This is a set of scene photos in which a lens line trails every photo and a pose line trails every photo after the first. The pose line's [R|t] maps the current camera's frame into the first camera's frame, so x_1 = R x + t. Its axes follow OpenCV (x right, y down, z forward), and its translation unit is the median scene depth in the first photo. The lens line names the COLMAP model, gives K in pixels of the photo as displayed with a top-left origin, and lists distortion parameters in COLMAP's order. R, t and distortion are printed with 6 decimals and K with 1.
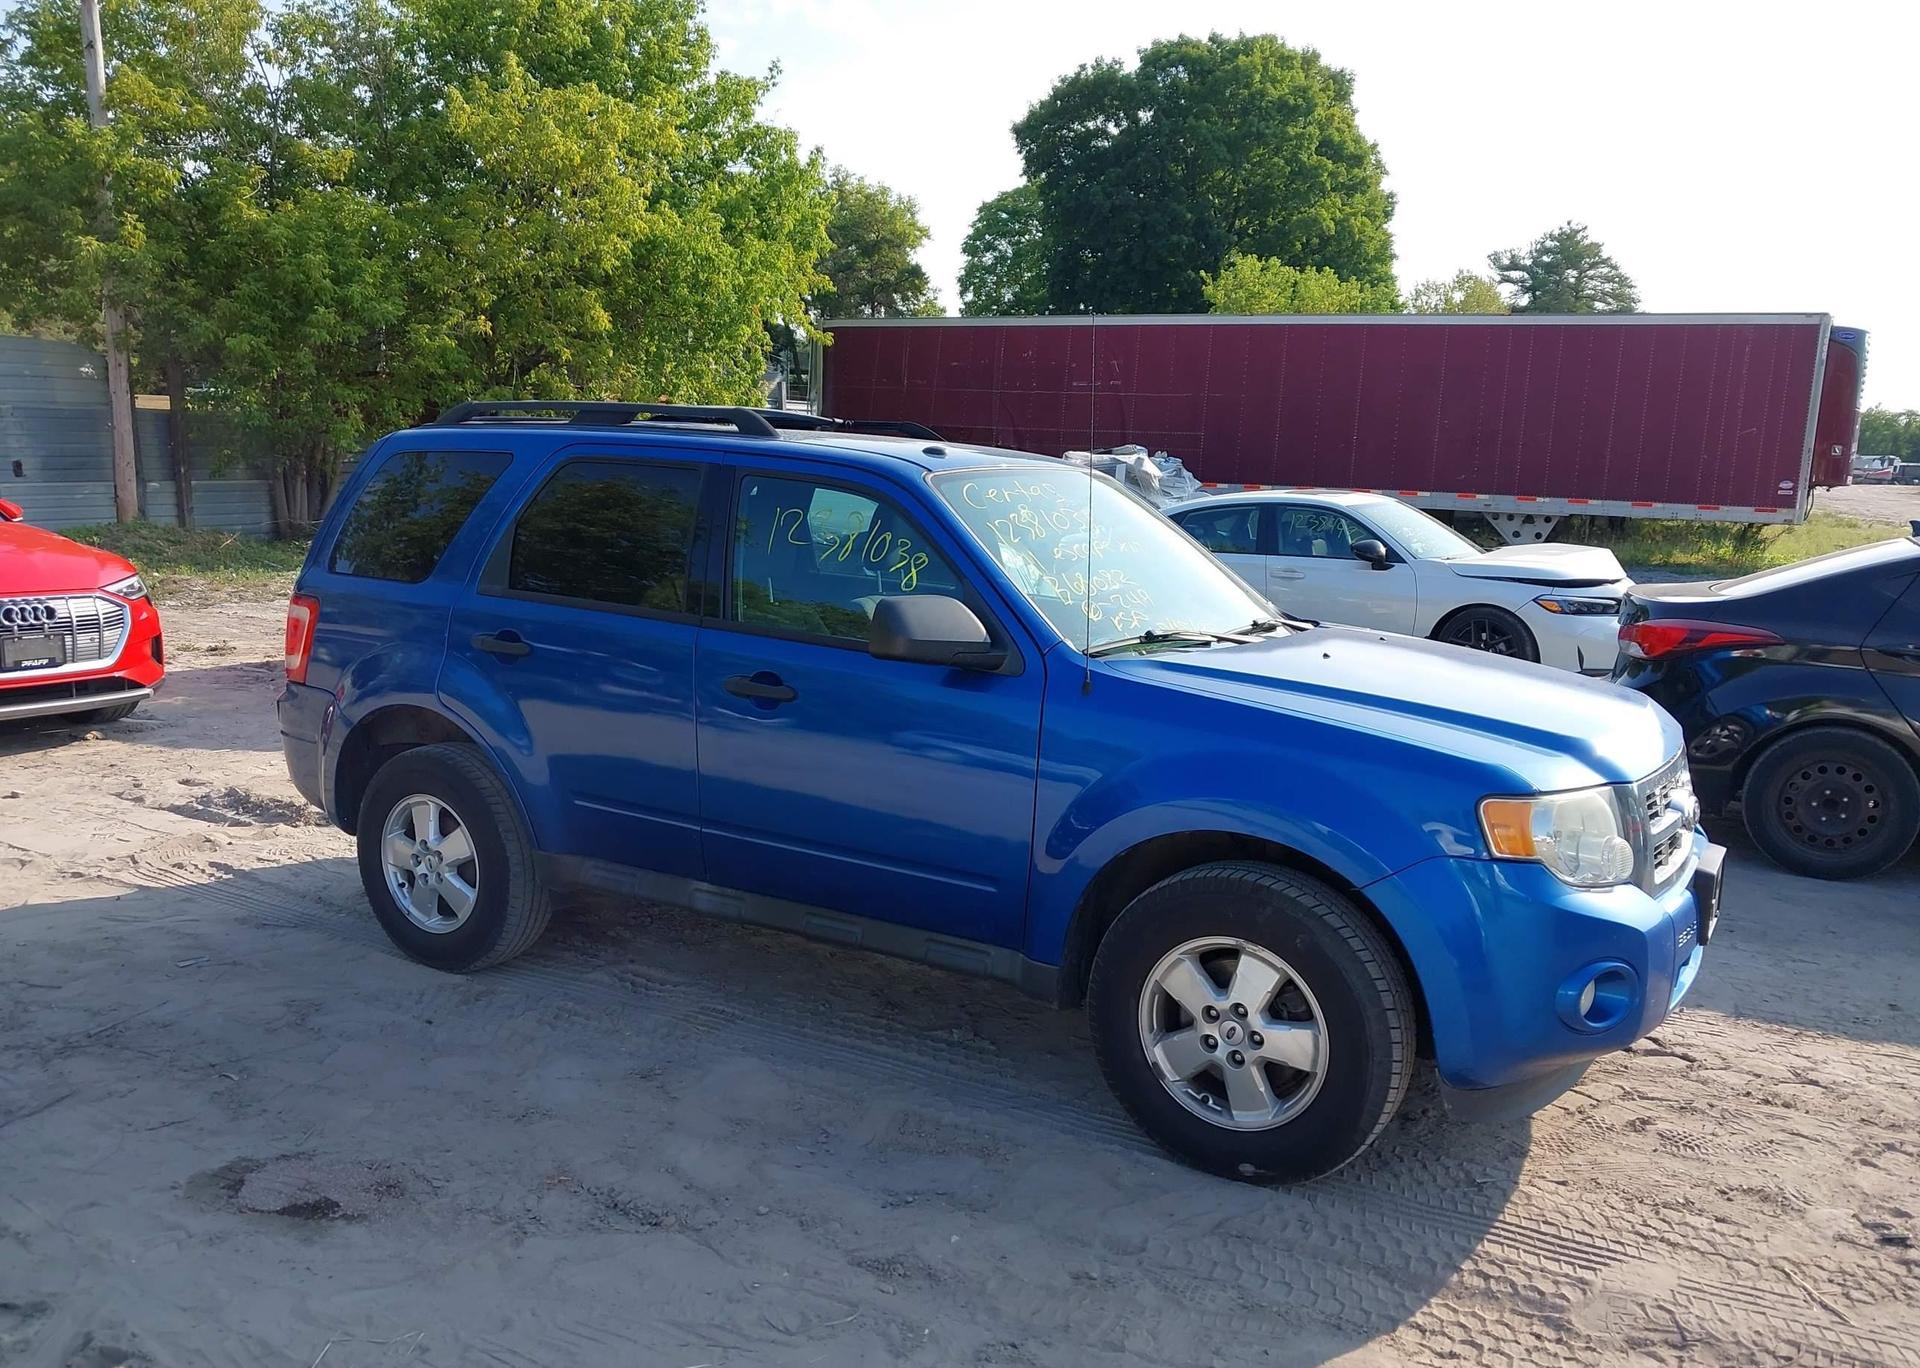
lens RADIAL K [[1546.4, 0, 951.6], [0, 1546.4, 670.6], [0, 0, 1]] dist [0.002370, 0.000565]
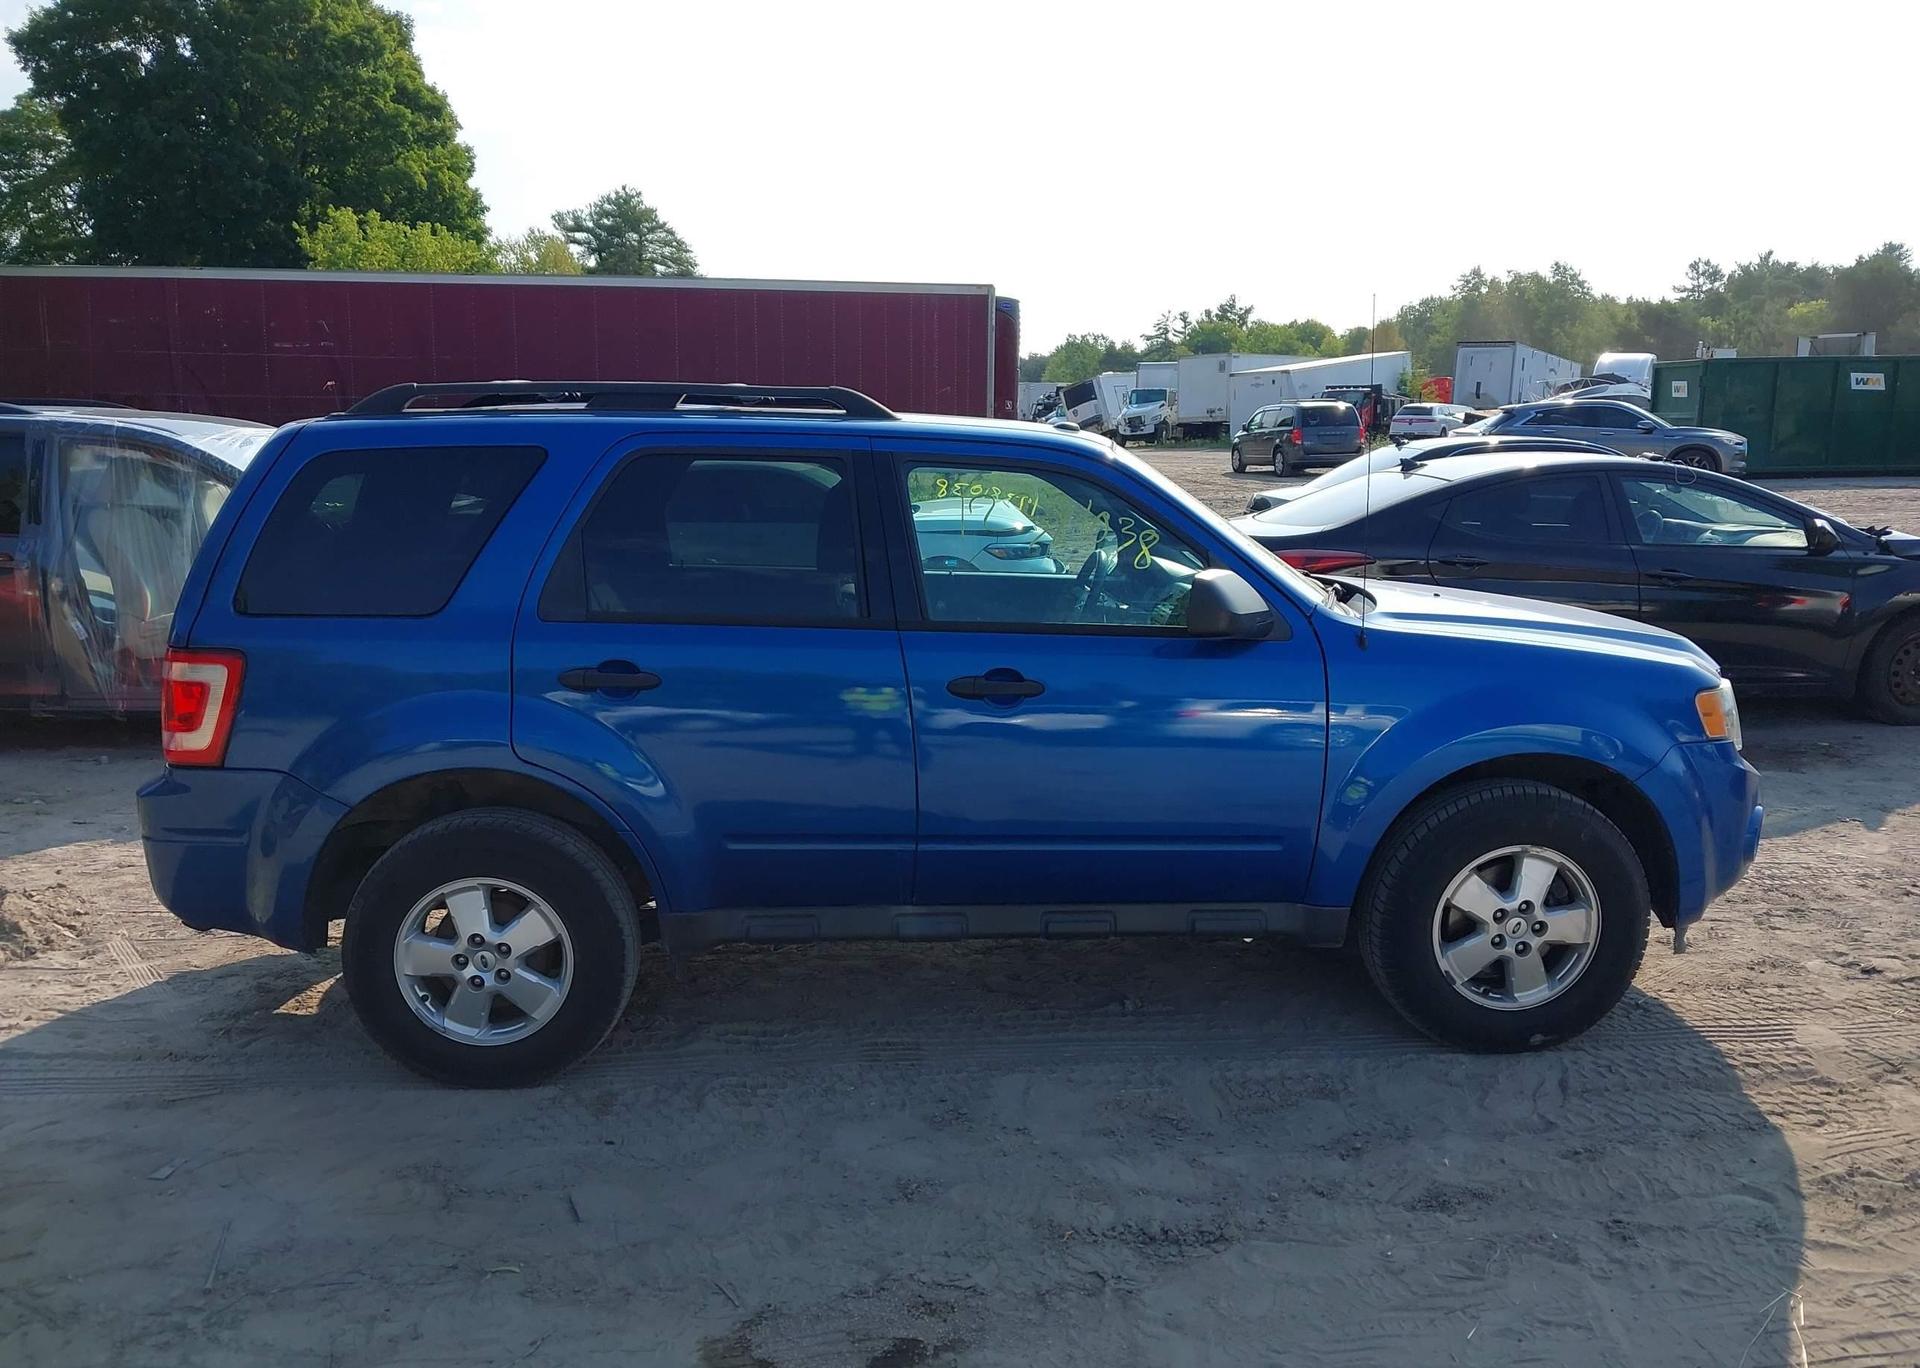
lens RADIAL K [[1546.4, 0, 955.0], [0, 1546.4, 690.6], [0, 0, 1]] dist [0.002370, 0.000565]
pose [[0.830048, -0.124849, 0.543537, -0.536314], [0.104329, 0.992176, 0.068578, -0.044205], [-0.547846, -0.000216, 0.836579, 0.184790]]
